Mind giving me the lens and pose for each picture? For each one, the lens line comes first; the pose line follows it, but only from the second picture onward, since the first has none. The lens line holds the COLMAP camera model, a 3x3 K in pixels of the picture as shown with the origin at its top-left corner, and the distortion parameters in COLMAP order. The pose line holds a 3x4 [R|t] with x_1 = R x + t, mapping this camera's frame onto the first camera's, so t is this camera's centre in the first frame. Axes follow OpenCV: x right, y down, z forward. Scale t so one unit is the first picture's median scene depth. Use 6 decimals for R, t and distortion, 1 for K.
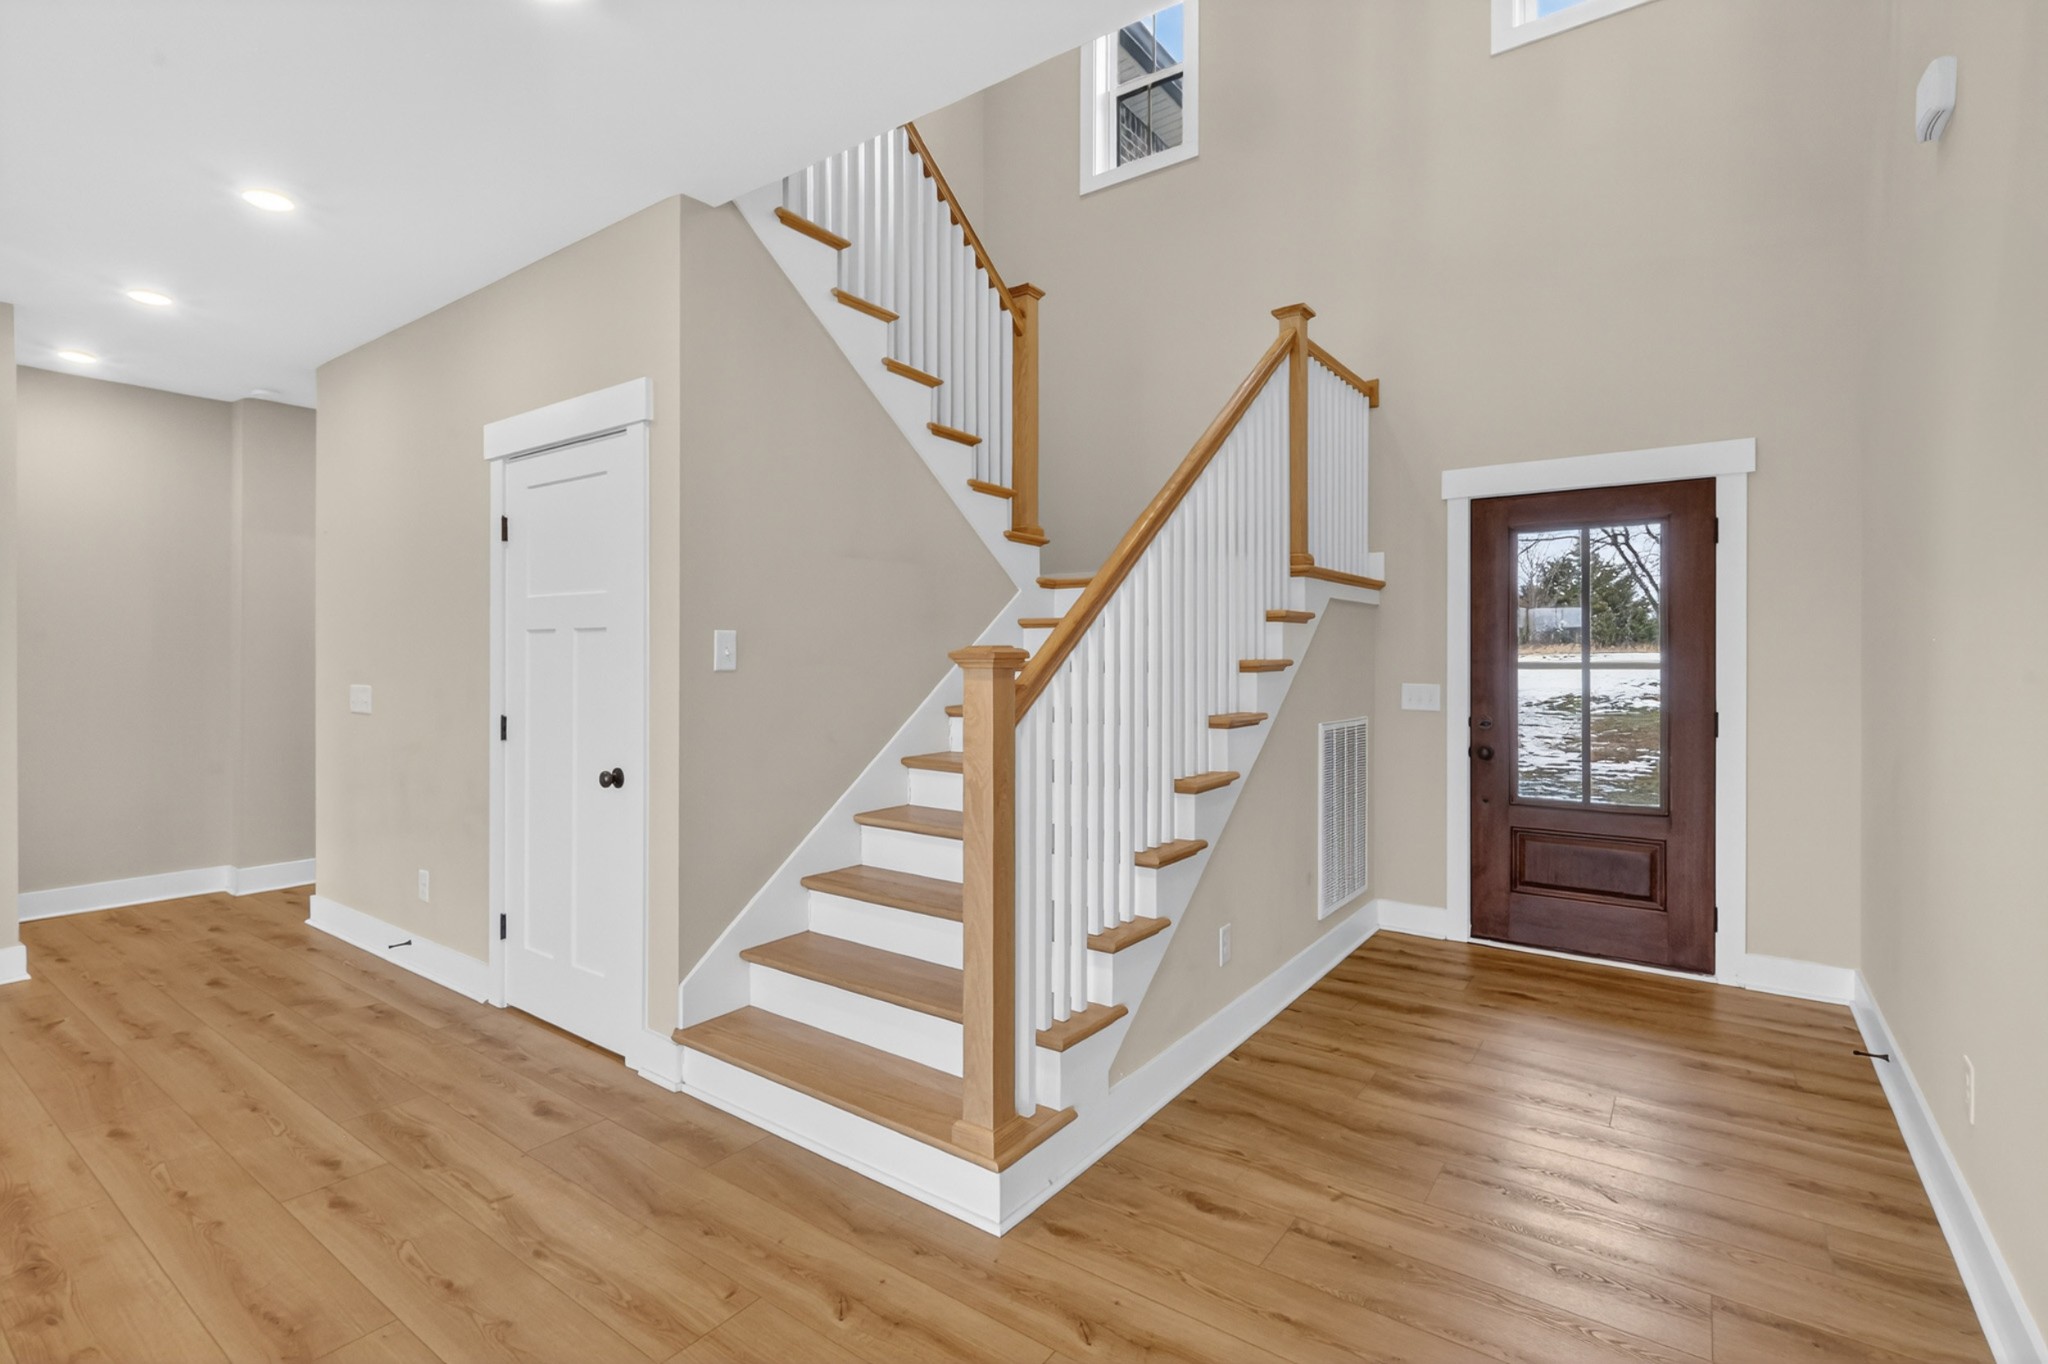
lens RADIAL K [[932.0, 0, 1012.2], [0, 932.0, 659.5], [0, 0, 1]] dist [-0.022634, 0.006072]
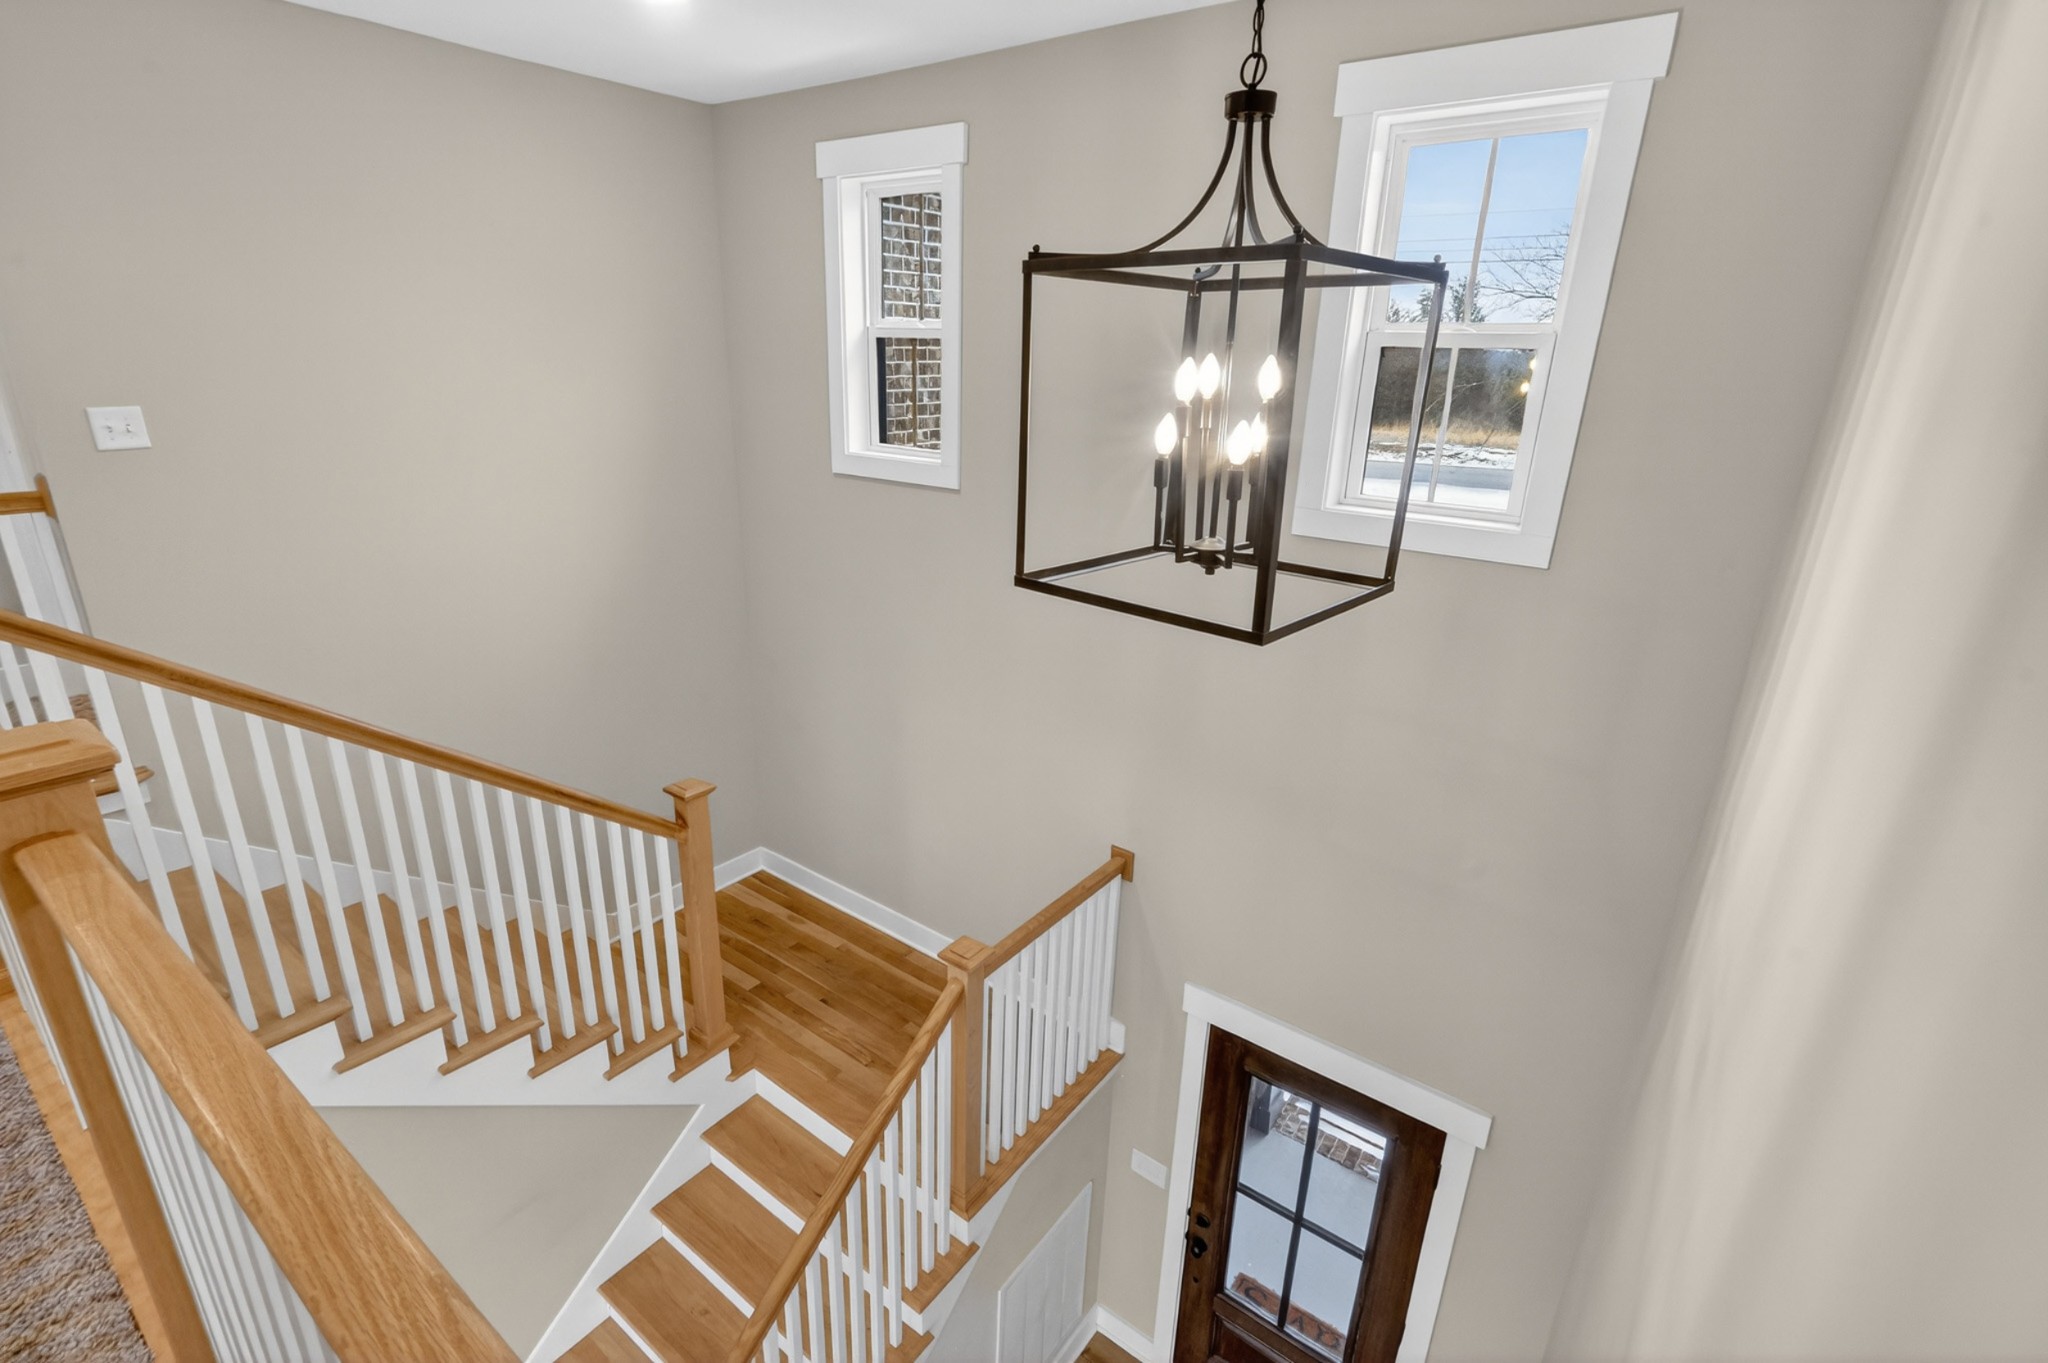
lens RADIAL K [[950.0, 0, 1024.2], [0, 950.0, 651.8], [0, 0, 1]] dist [-0.008345, 0.000005]
pose [[0.999504, 0.029966, -0.009713, 0.379422], [-0.025299, 0.947337, 0.319238, -0.947902], [0.018767, -0.318834, 0.947625, 0.306358]]
